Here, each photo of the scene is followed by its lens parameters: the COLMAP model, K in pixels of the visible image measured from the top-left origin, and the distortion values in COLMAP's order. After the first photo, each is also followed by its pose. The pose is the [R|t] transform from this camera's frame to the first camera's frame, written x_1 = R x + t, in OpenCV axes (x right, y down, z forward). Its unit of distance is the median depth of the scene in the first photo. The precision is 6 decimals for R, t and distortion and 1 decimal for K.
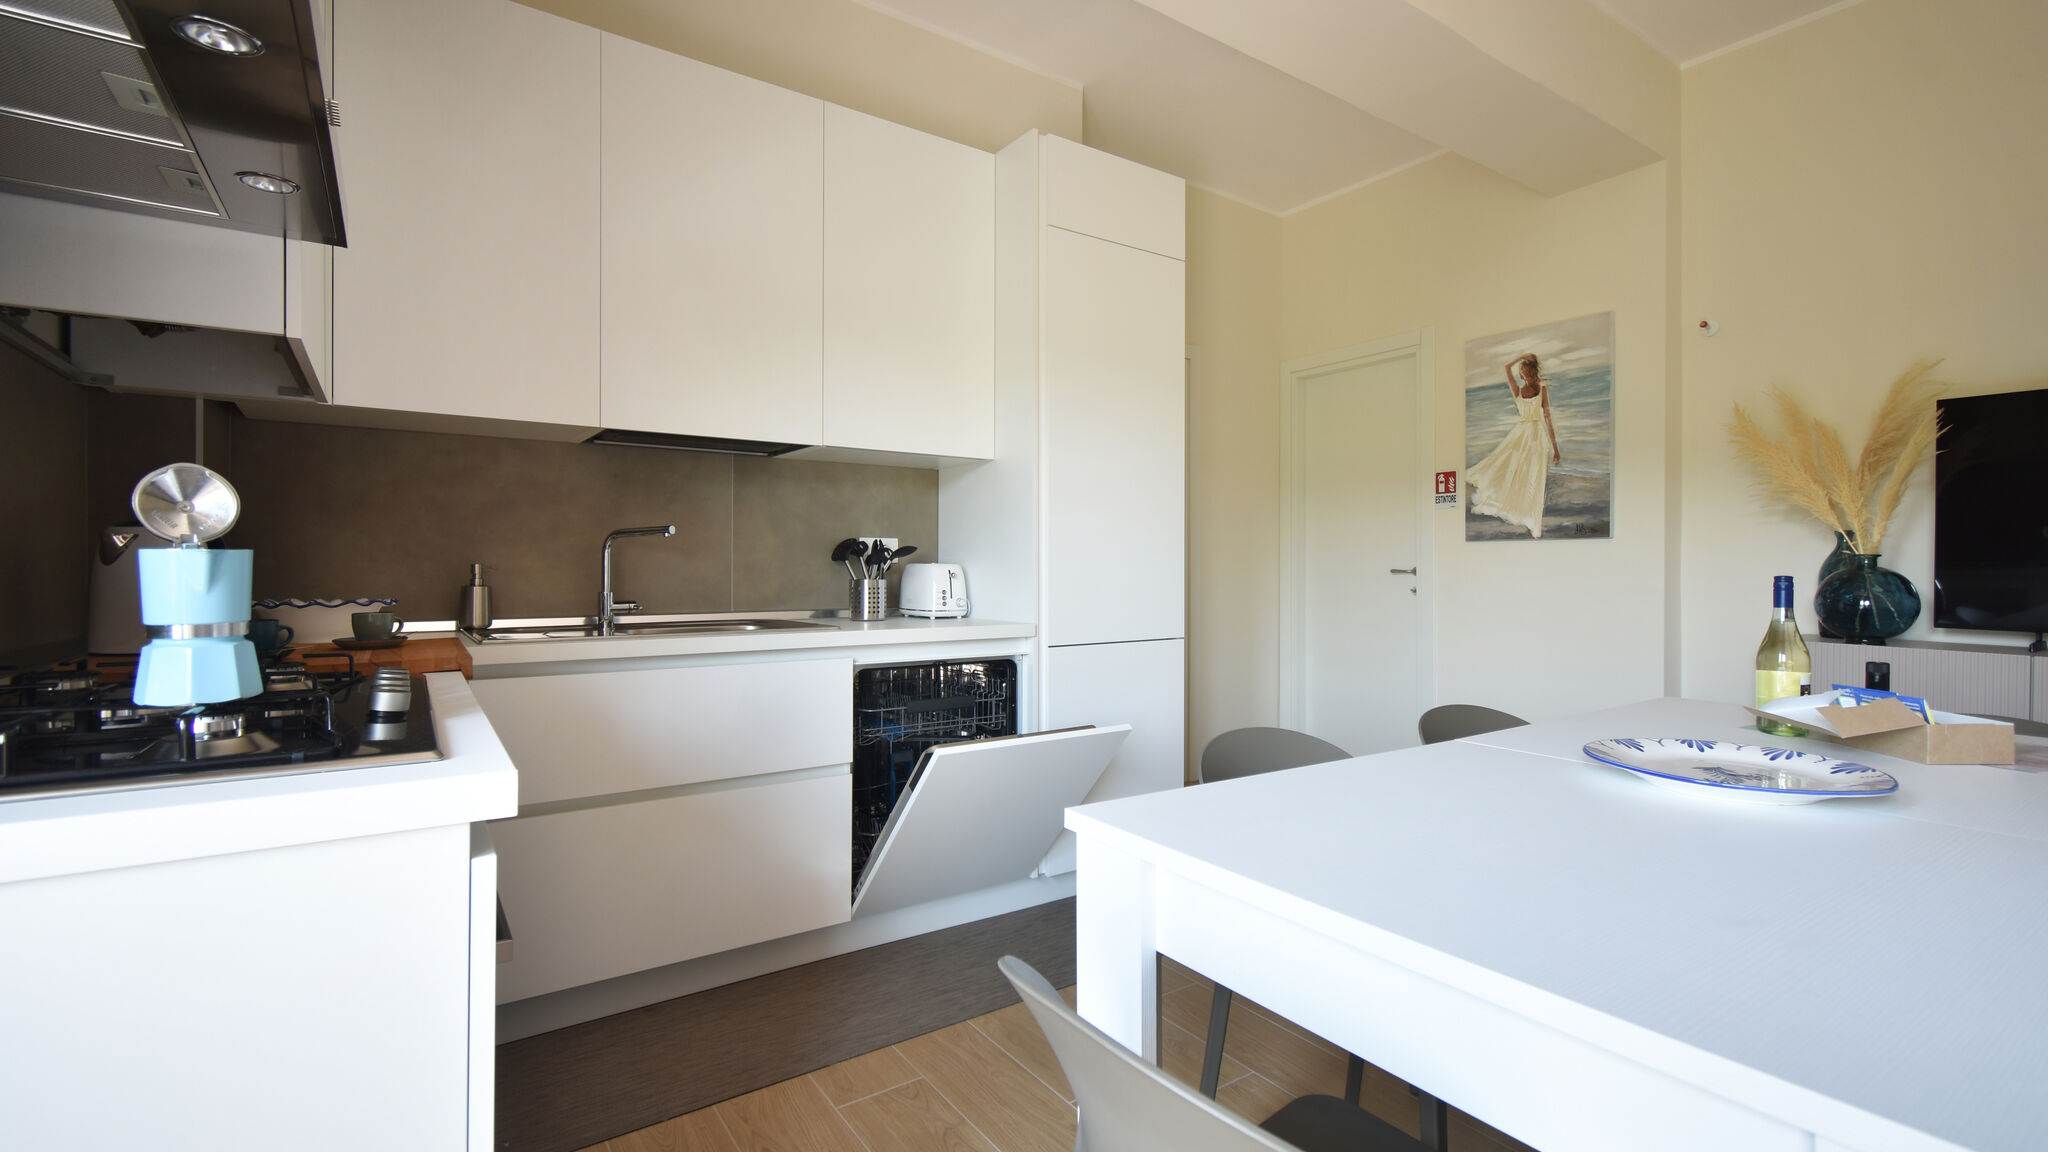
lens RADIAL K [[922.8, 0, 1013.9], [0, 922.8, 568.9], [0, 0, 1]] dist [0.004358, -0.000184]
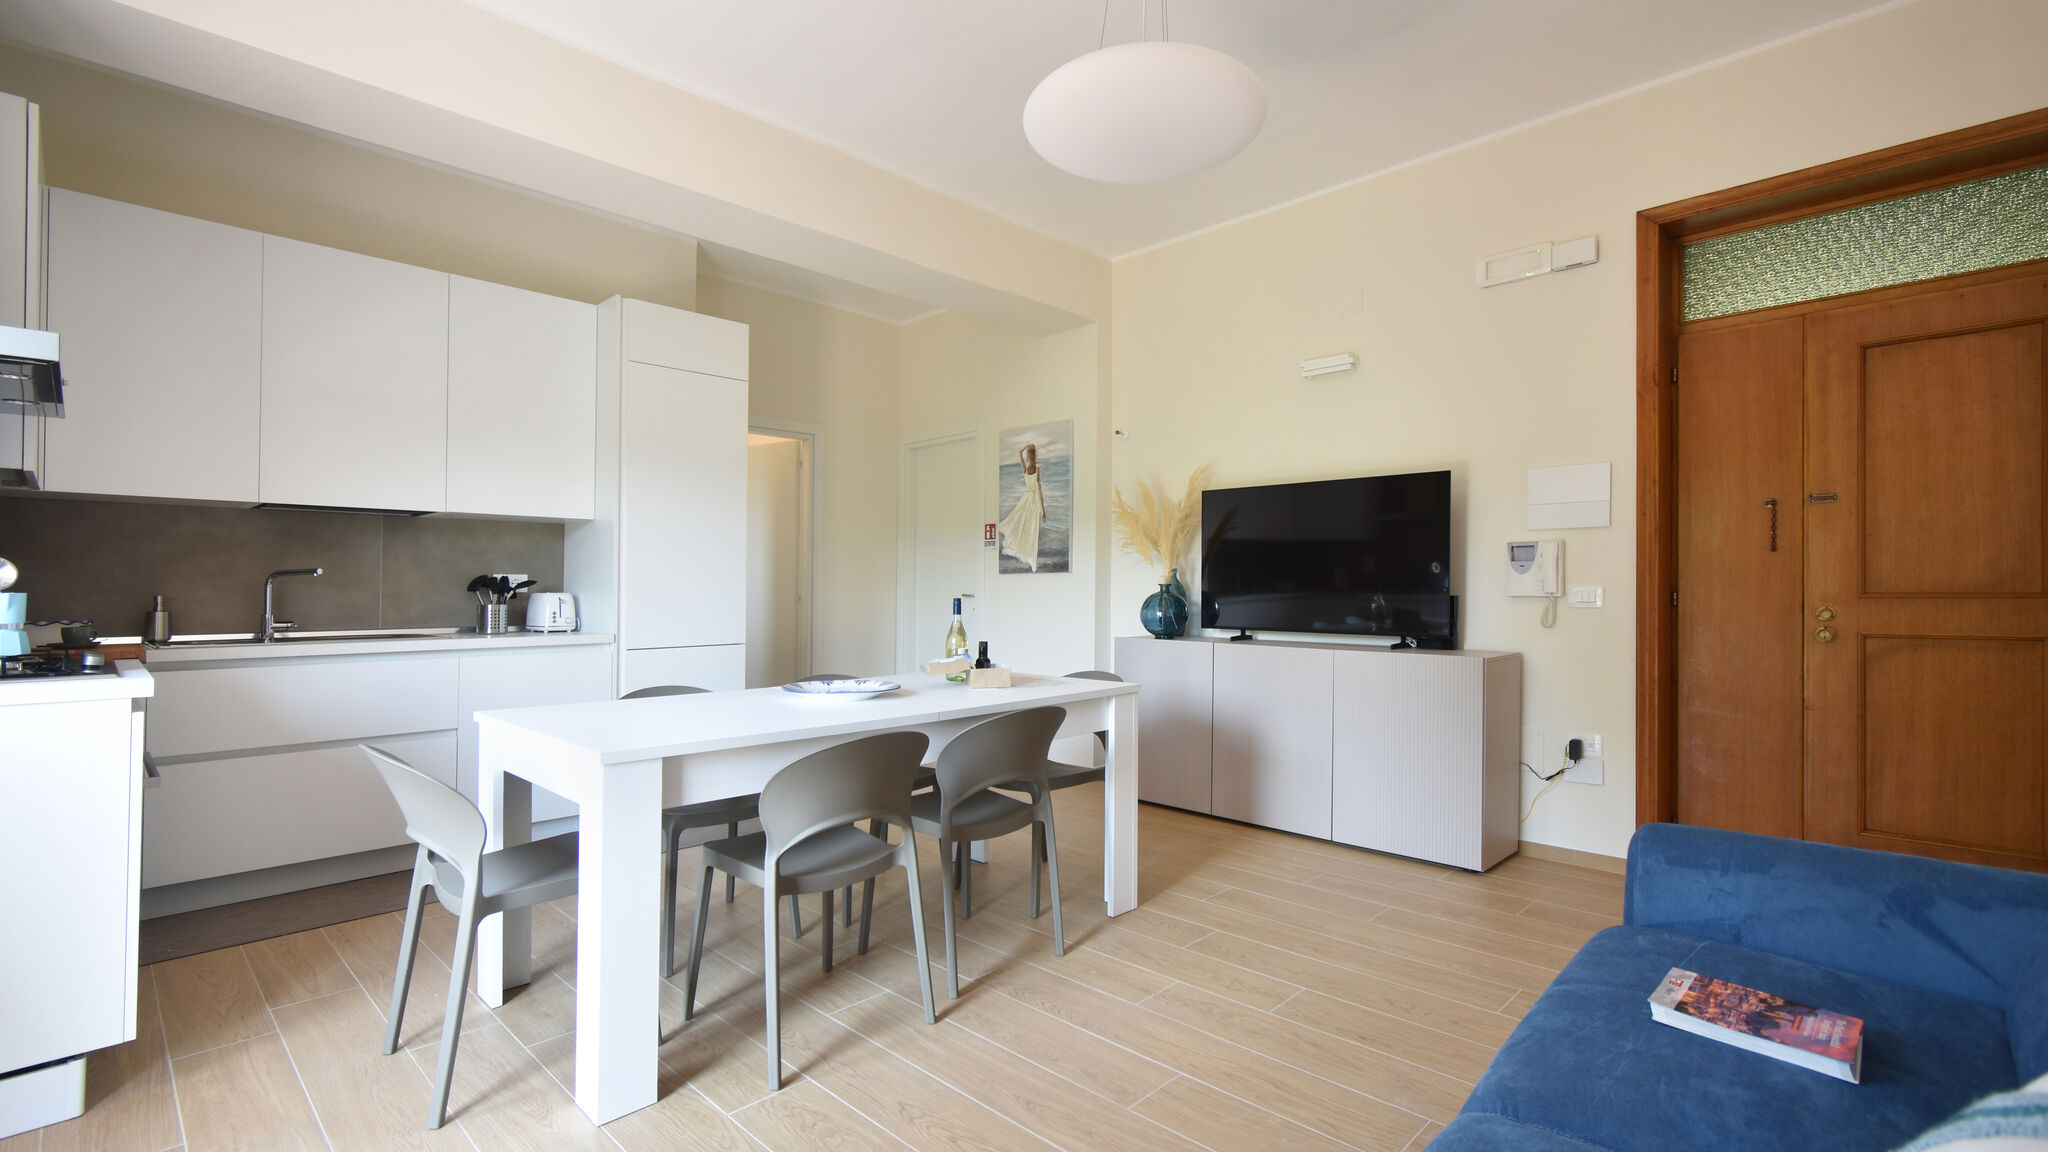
lens RADIAL K [[922.8, 0, 1034.7], [0, 922.8, 572.8], [0, 0, 1]] dist [0.004358, -0.000184]
pose [[0.977923, -0.001540, 0.208958, 0.309136], [0.006132, 0.999754, -0.021328, -0.001536], [-0.208874, 0.022139, 0.977692, -0.476907]]
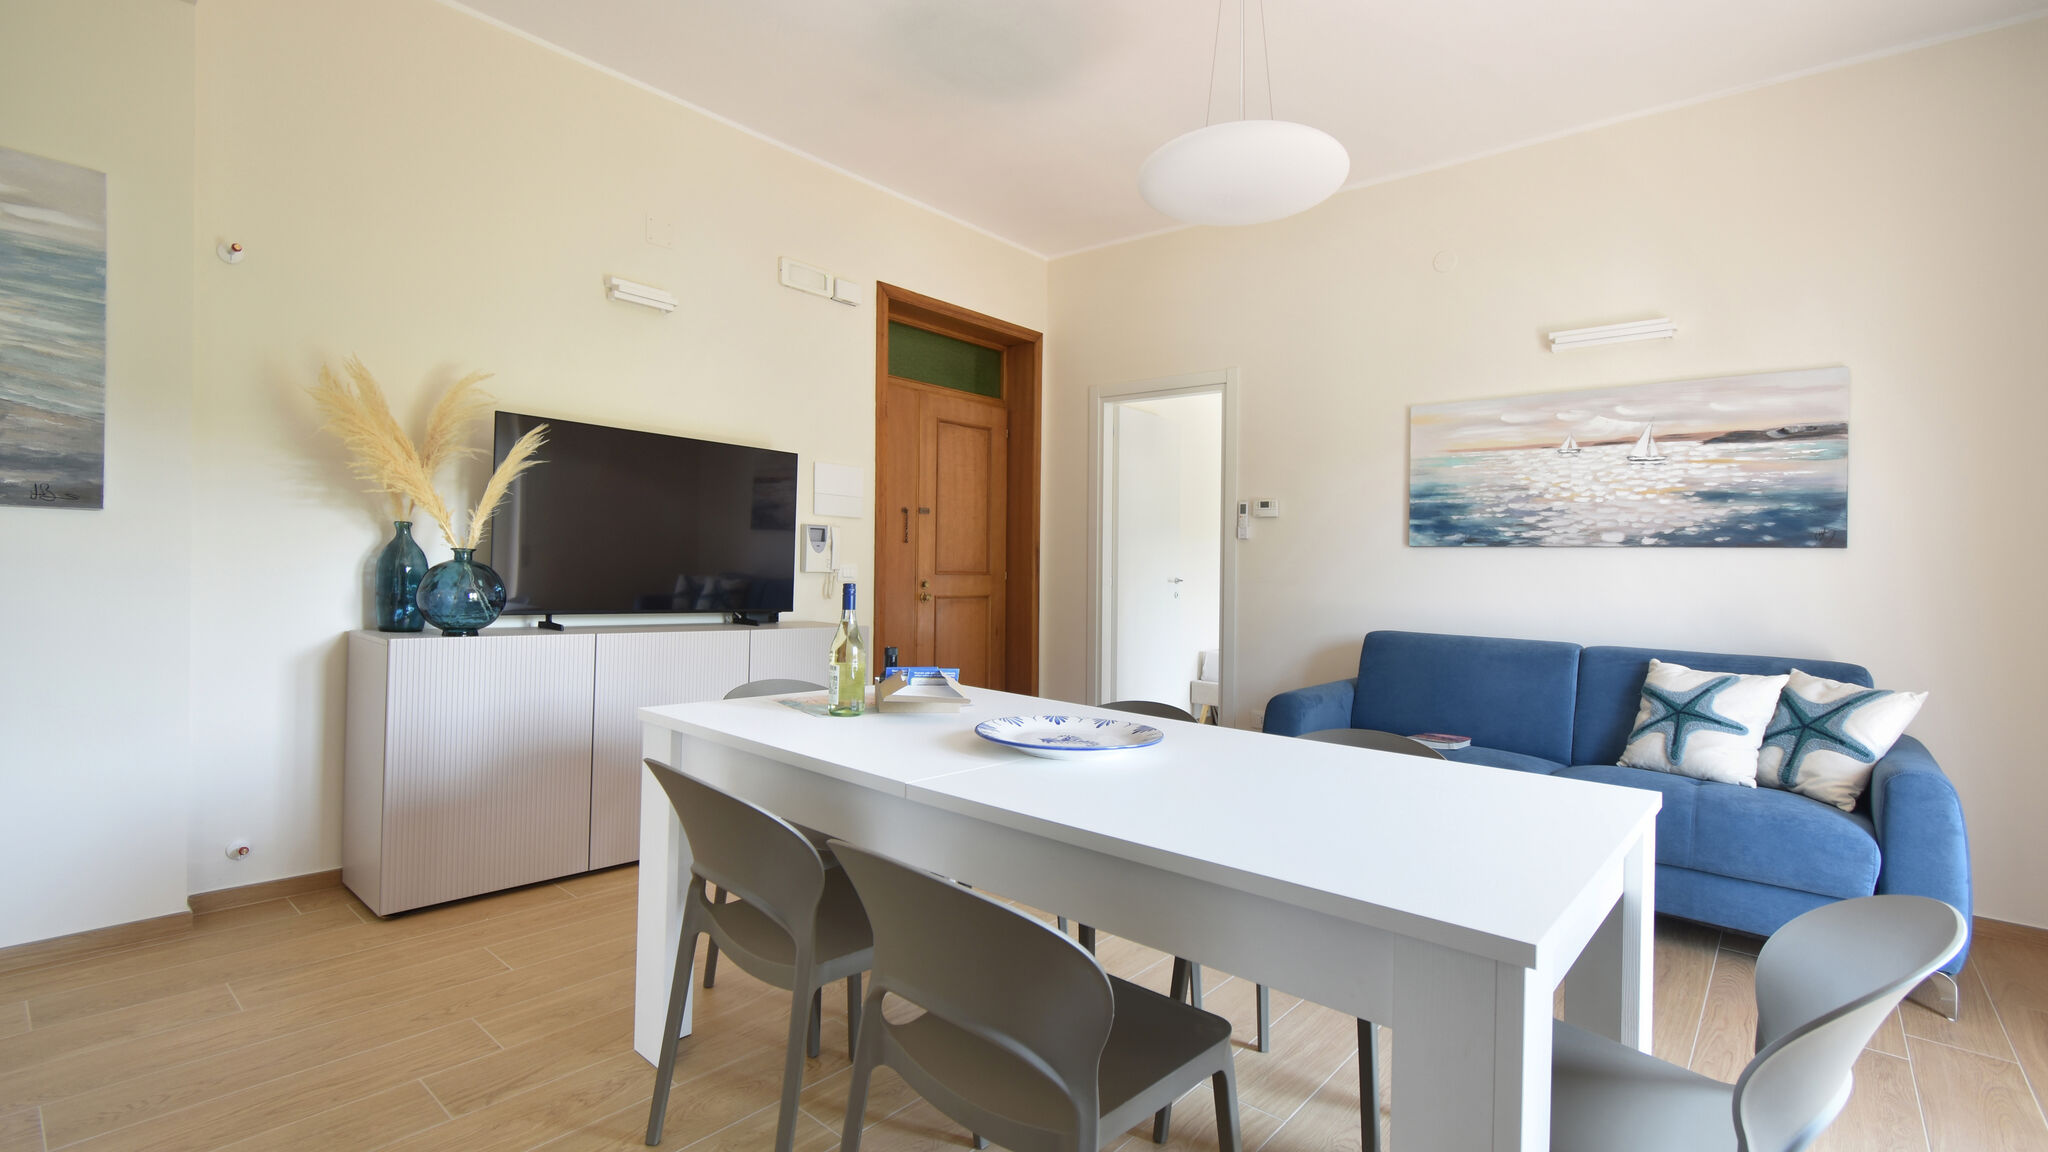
lens RADIAL K [[922.8, 0, 1028.5], [0, 922.8, 561.9], [0, 0, 1]] dist [0.004358, -0.000184]
pose [[-0.273107, -0.006344, 0.961963, -0.209023], [-0.027502, 0.999621, -0.001216, -0.014419], [-0.961590, -0.026788, -0.273178, 0.585676]]
